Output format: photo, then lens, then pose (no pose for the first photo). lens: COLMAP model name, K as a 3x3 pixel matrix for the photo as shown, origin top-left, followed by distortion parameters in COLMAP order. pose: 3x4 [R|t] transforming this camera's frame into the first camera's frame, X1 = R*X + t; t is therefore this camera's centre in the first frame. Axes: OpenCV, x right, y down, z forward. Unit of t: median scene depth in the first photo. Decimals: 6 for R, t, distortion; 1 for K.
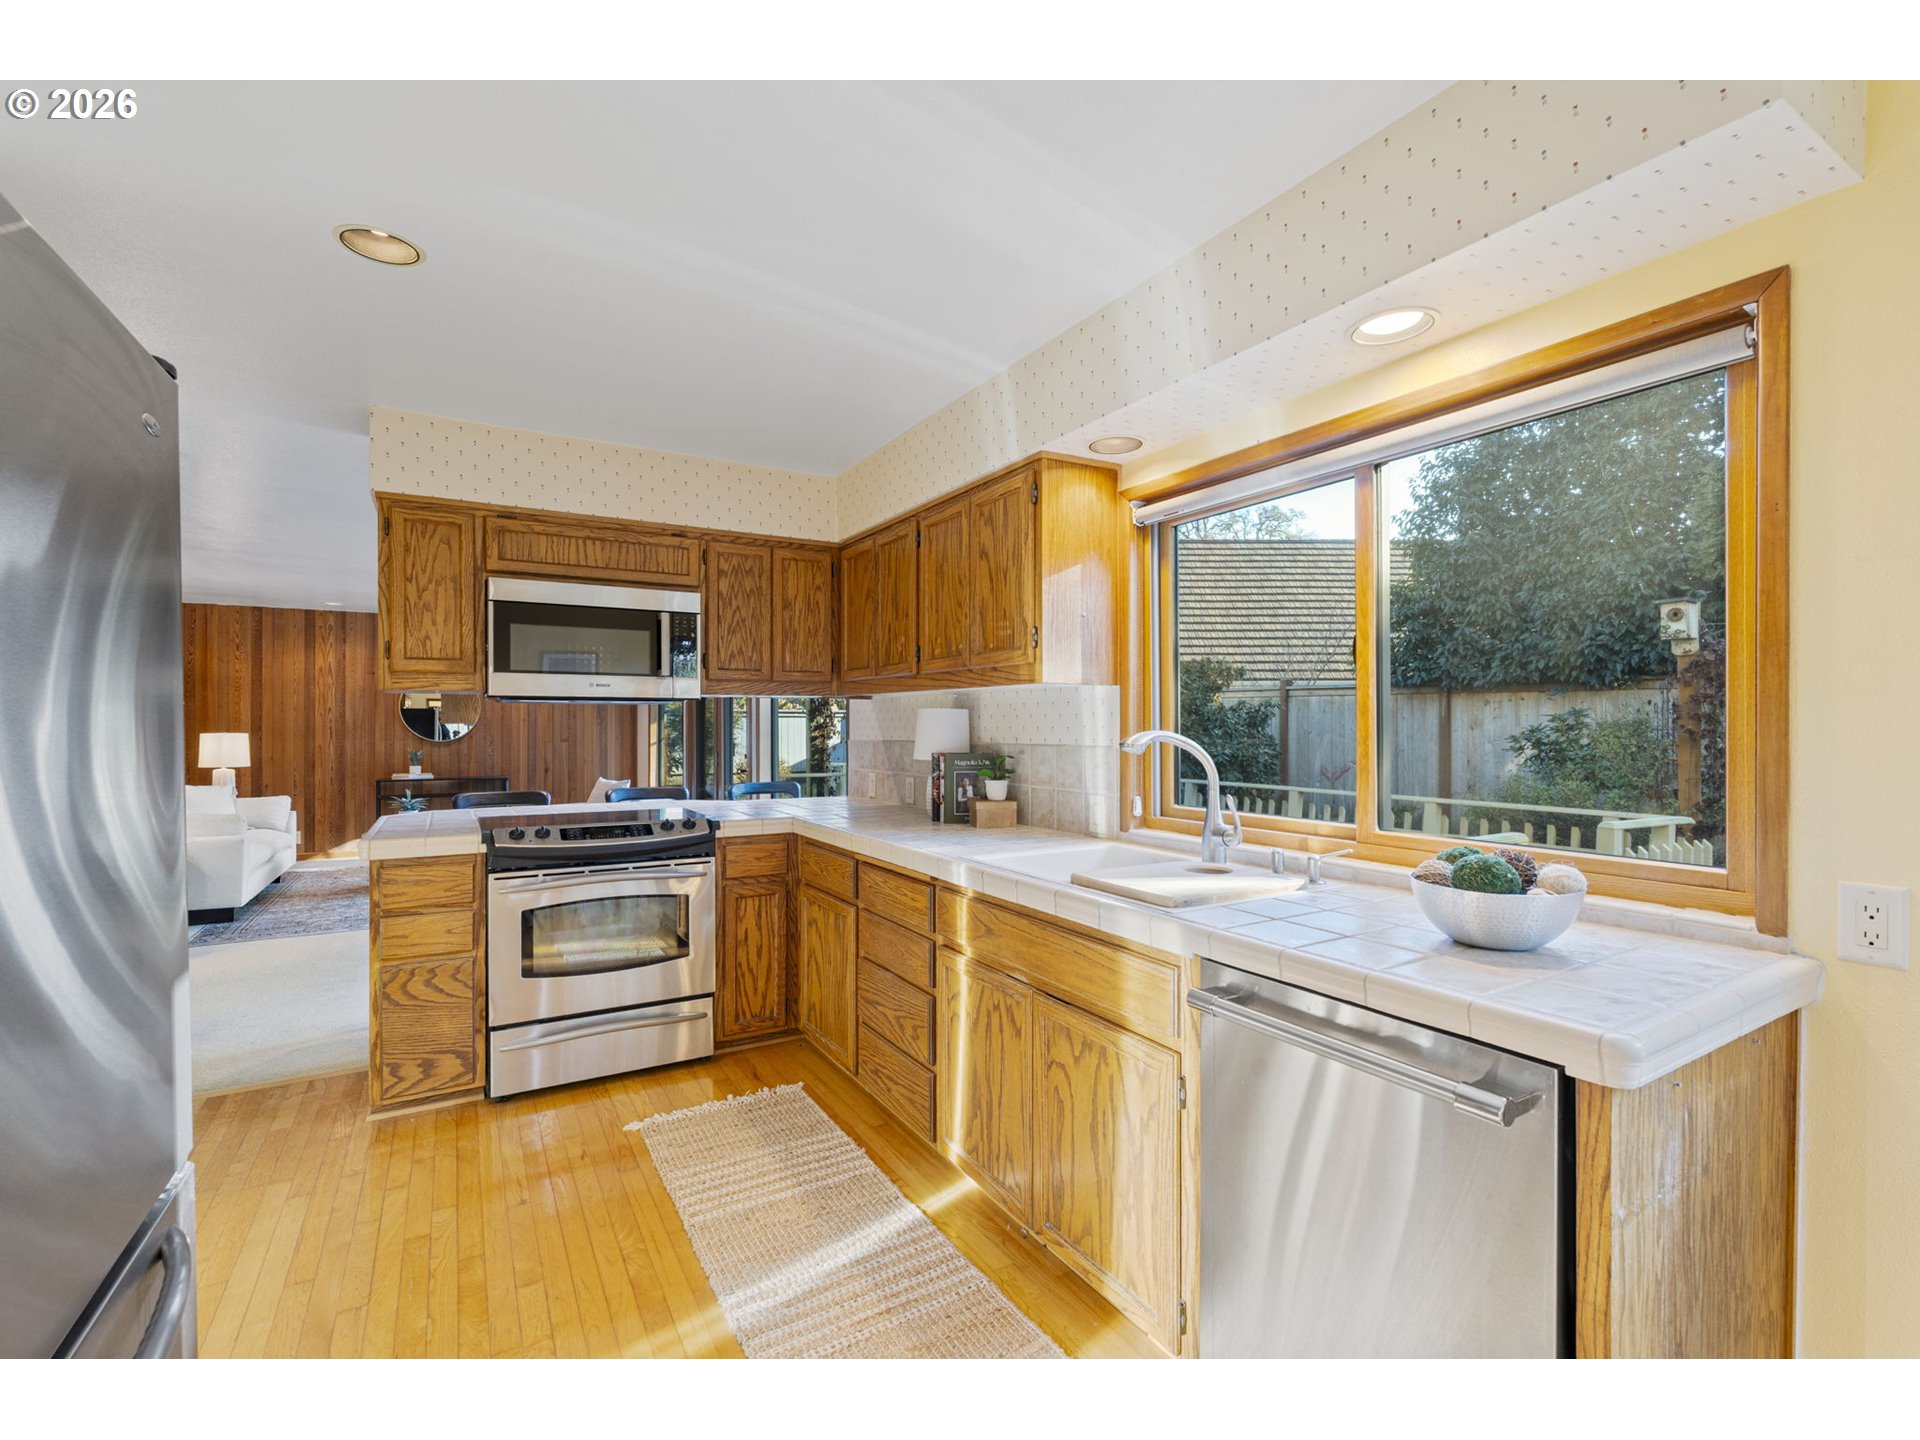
lens RADIAL K [[861.3, 0, 955.8], [0, 861.3, 723.3], [0, 0, 1]] dist [-0.001335, -0.001080]
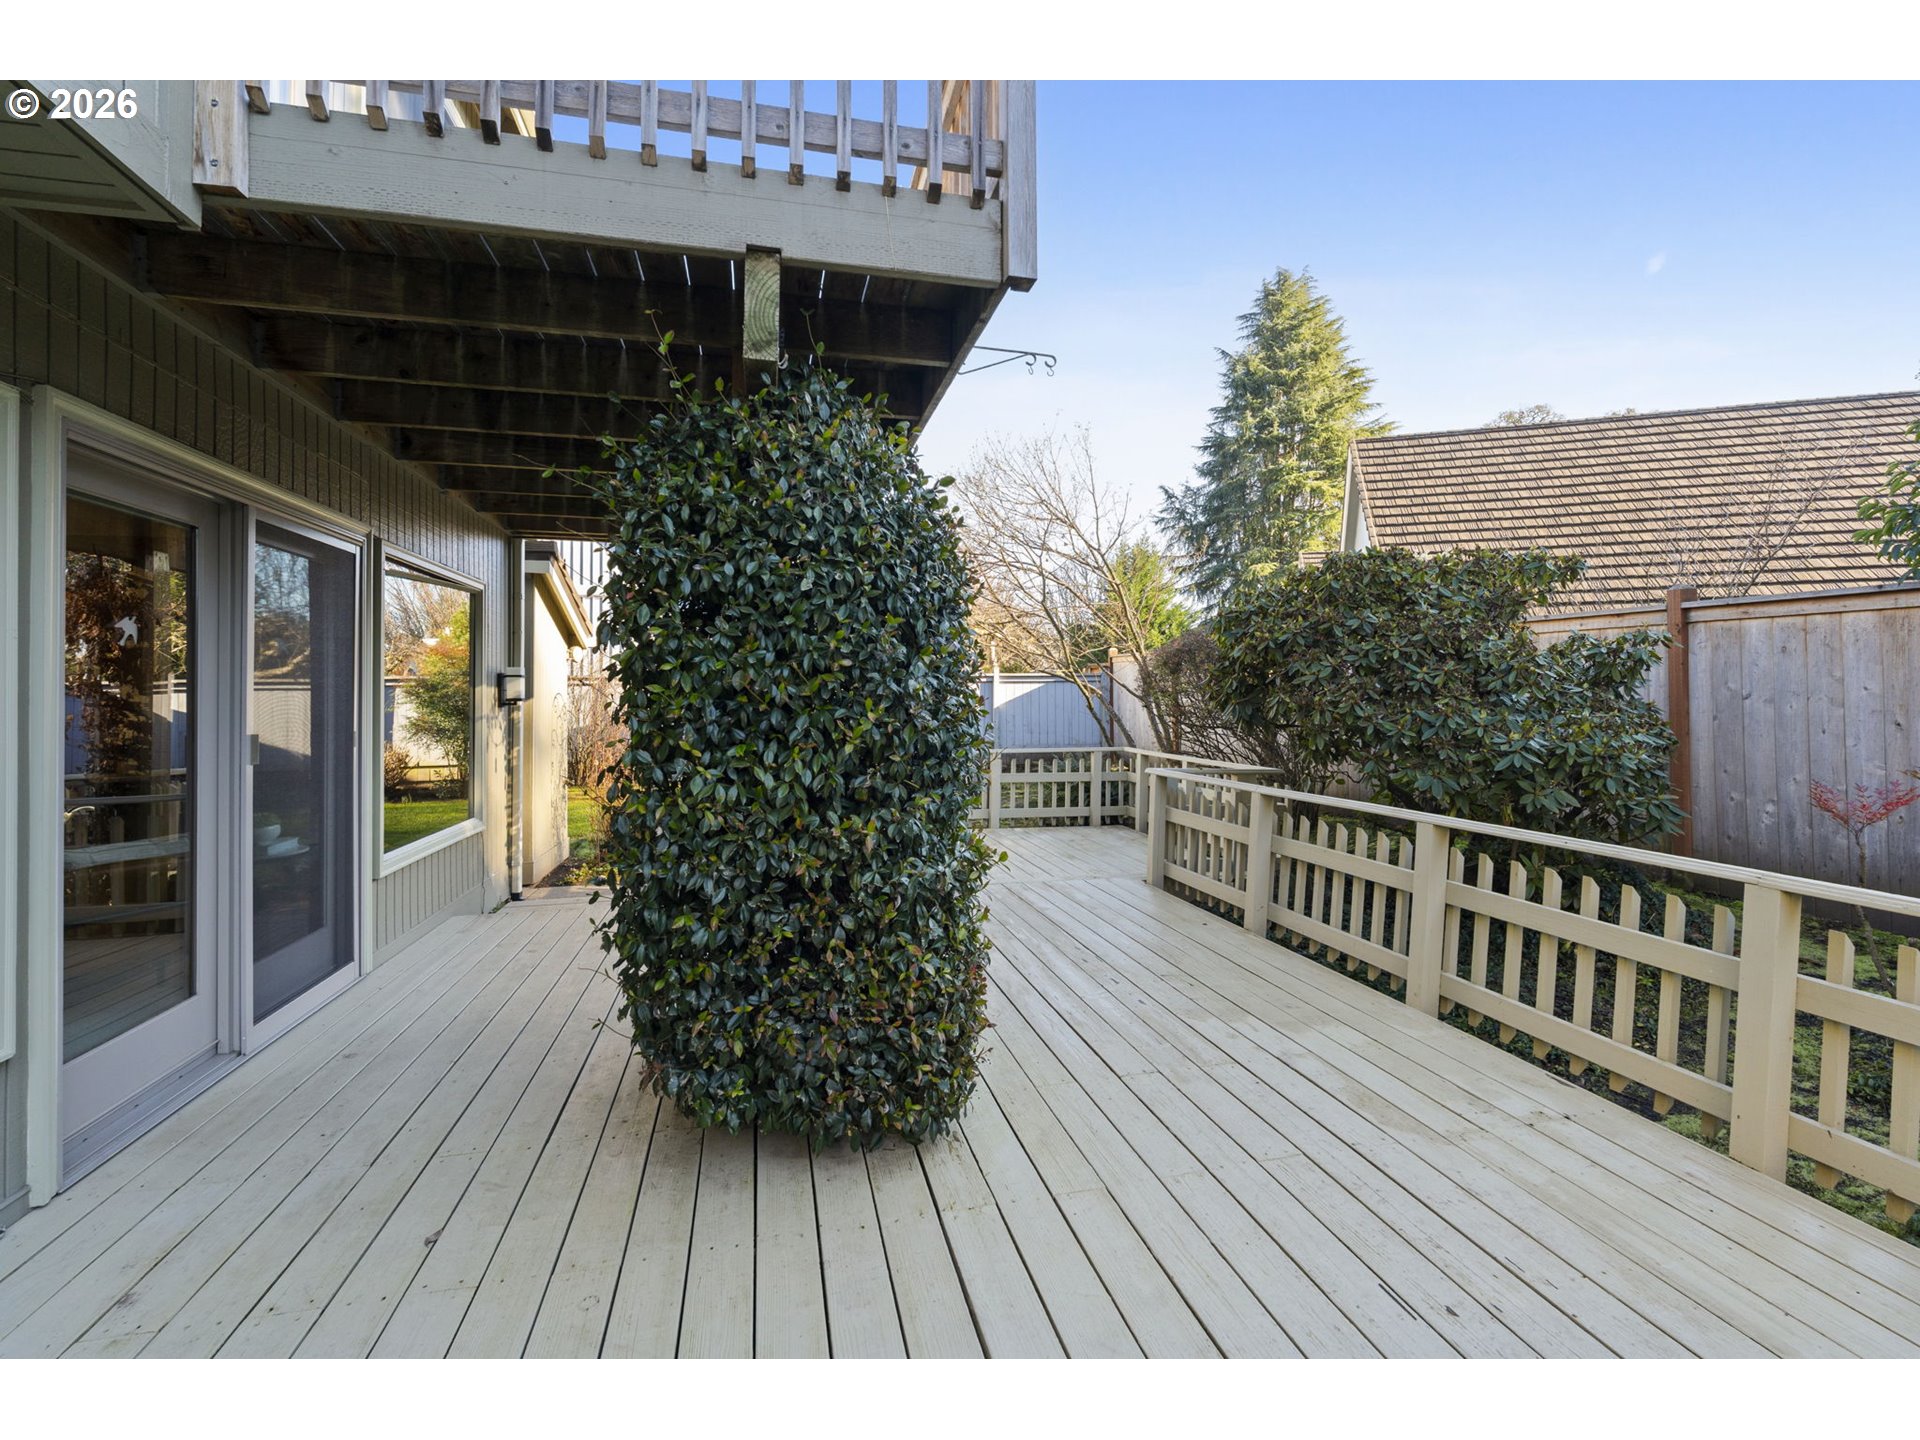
lens RADIAL K [[861.3, 0, 966.3], [0, 861.3, 688.7], [0, 0, 1]] dist [-0.001335, -0.001080]
pose [[0.954062, -0.012592, -0.299344, 0.538715], [0.012057, 0.999921, -0.003635, 0.011521], [0.299366, -0.000141, 0.954138, 1.575295]]
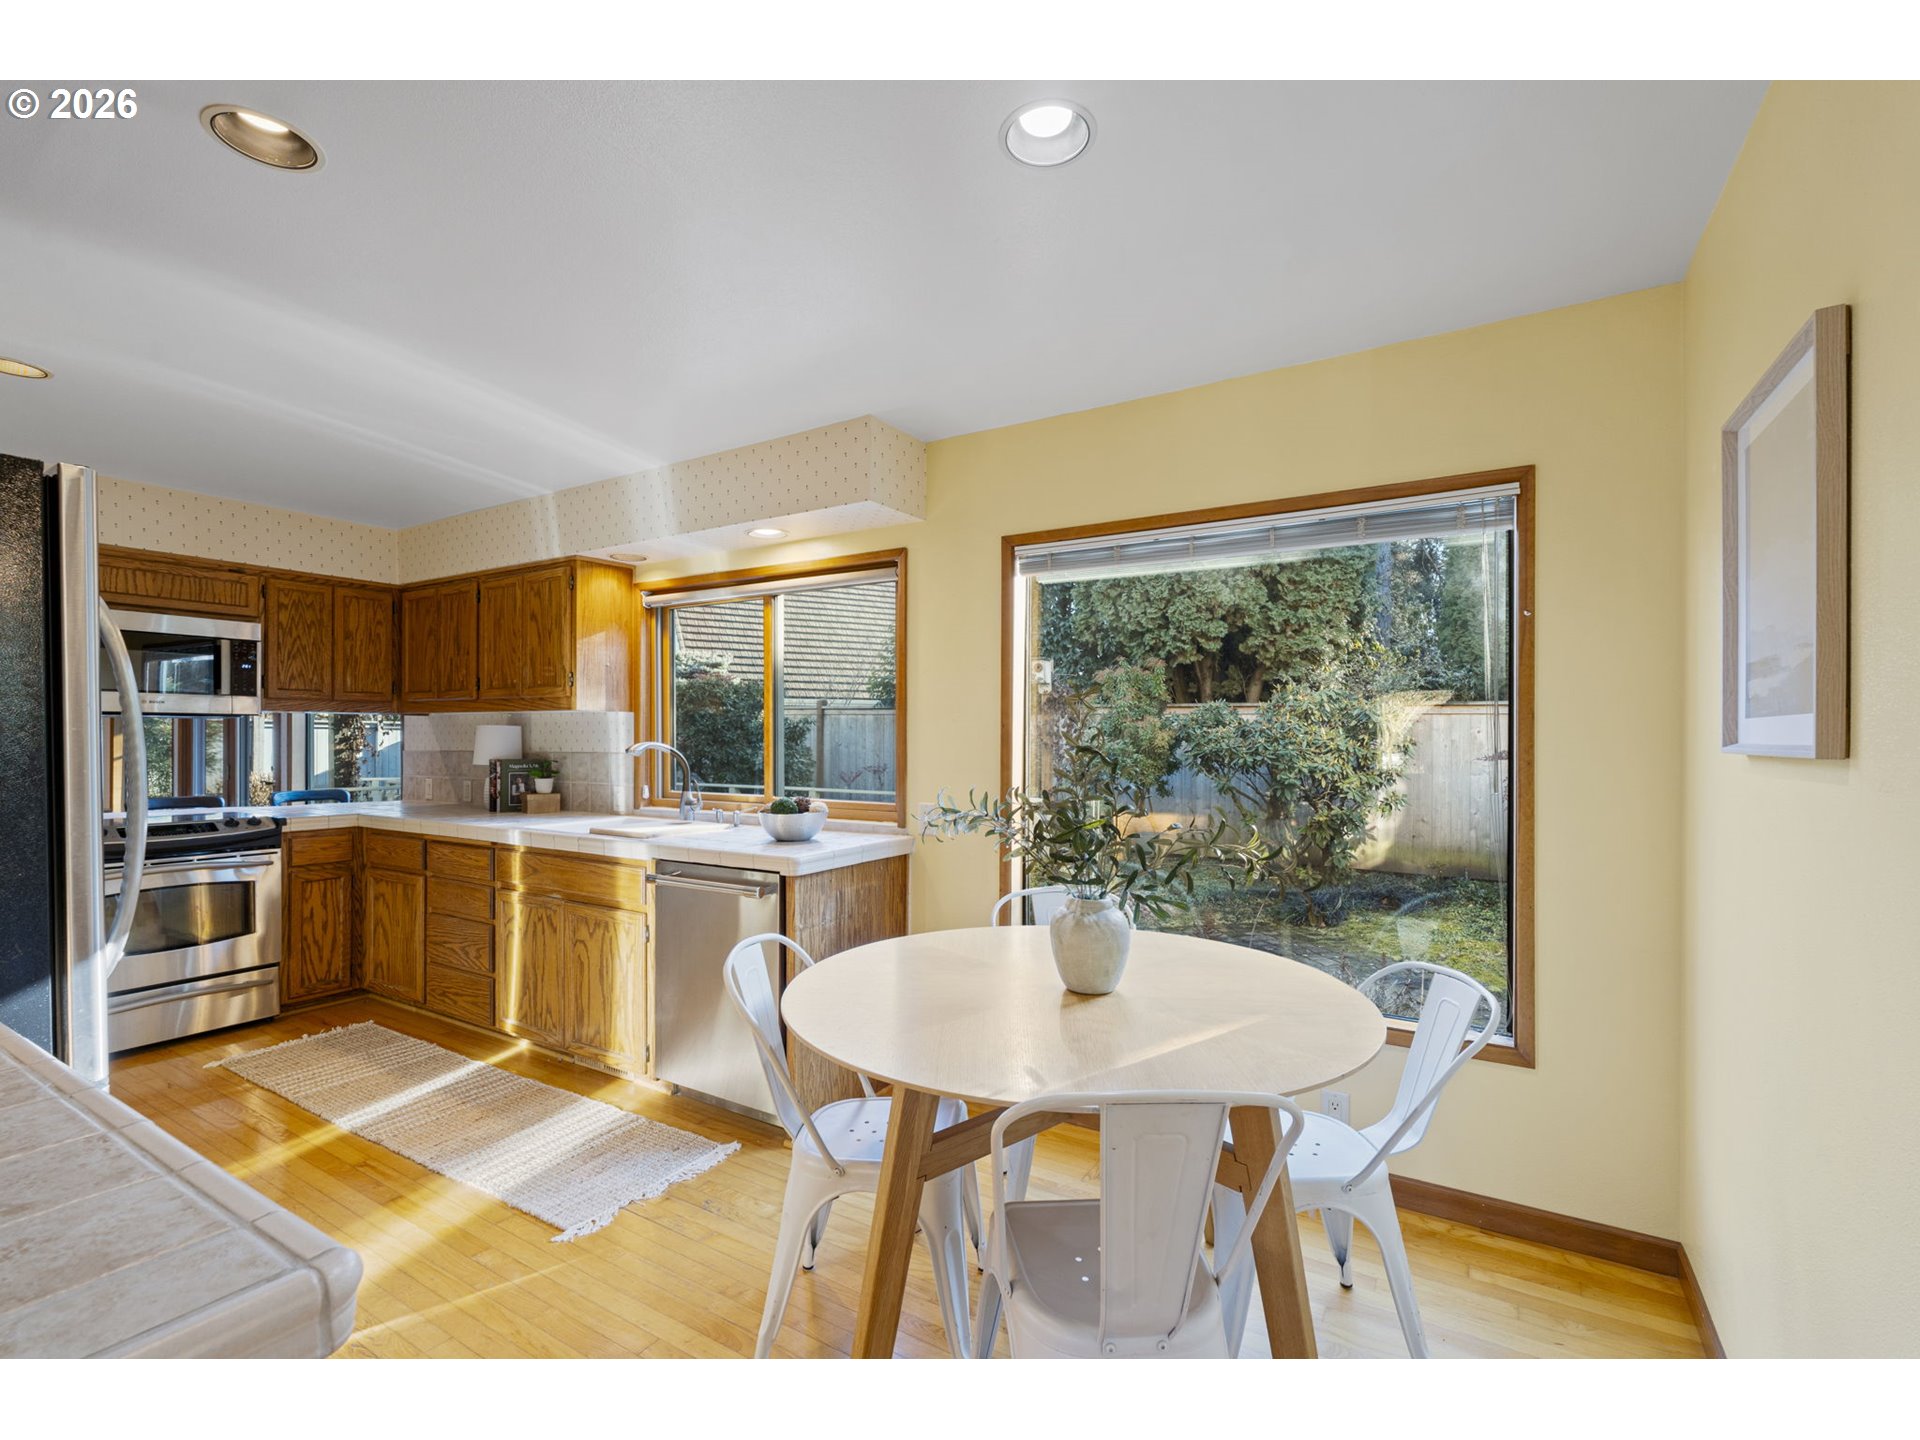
lens RADIAL K [[861.3, 0, 969.6], [0, 861.3, 738.7], [0, 0, 1]] dist [-0.001335, -0.001080]
pose [[0.880784, 0.002368, 0.473512, -0.005663], [-0.003561, 0.999992, 0.001622, -0.001892], [-0.473504, -0.003115, 0.880786, -0.565289]]
